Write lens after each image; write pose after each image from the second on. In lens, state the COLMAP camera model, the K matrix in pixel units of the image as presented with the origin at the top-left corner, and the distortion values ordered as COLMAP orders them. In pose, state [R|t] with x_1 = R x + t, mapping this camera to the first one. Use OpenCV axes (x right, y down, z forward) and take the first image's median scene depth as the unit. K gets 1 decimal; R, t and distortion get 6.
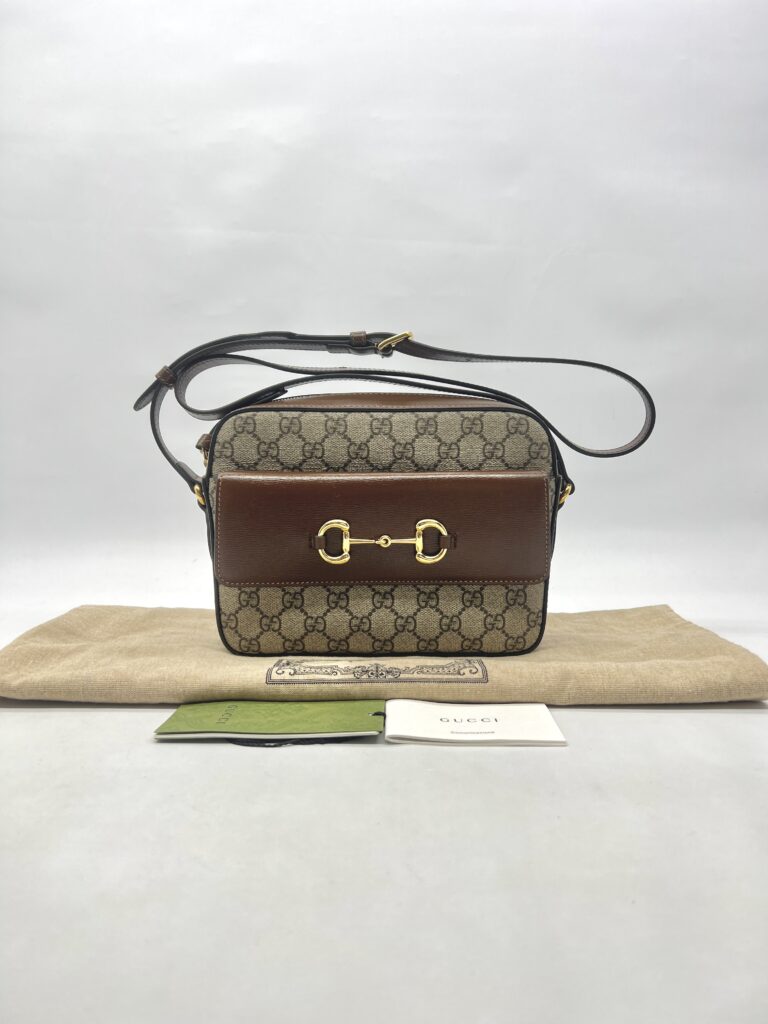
lens RADIAL K [[778.2, 0, 384.0], [0, 778.2, 512.0], [0, 0, 1]] dist [0.001199, -0.000143]
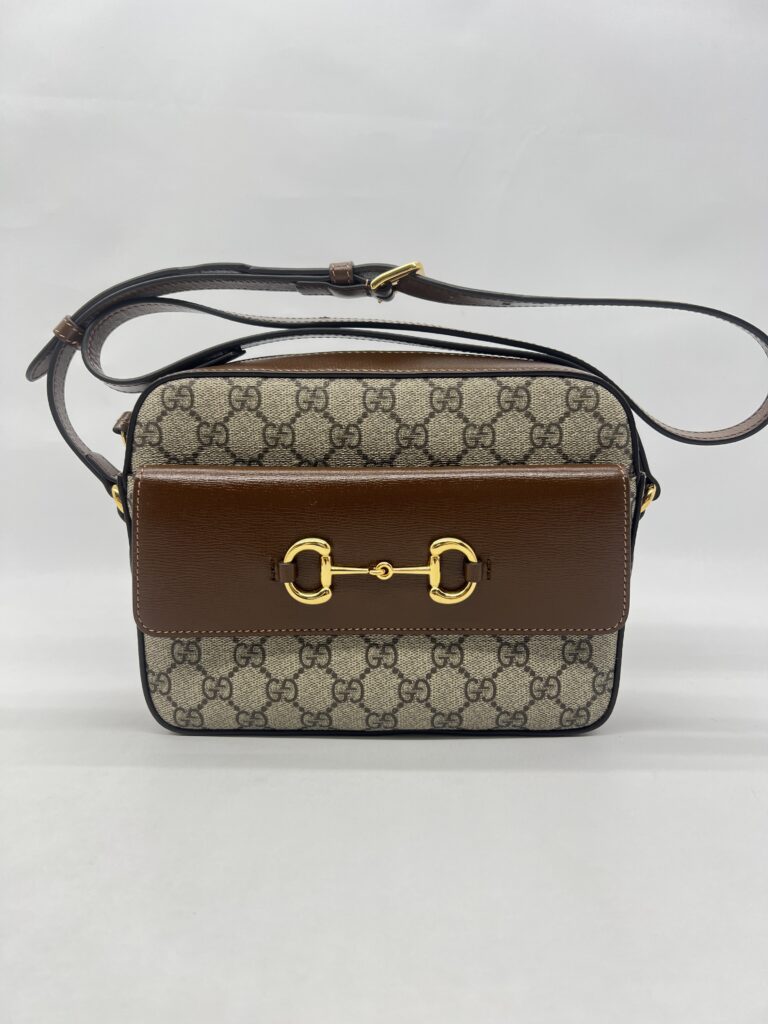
lens RADIAL K [[778.2, 0, 384.0], [0, 778.2, 512.0], [0, 0, 1]] dist [0.001199, -0.000143]
pose [[0.999904, 0.001657, -0.013764, 0.010244], [-0.001594, 0.999988, 0.004540, -0.015549], [0.013771, -0.004518, 0.999895, 0.321495]]
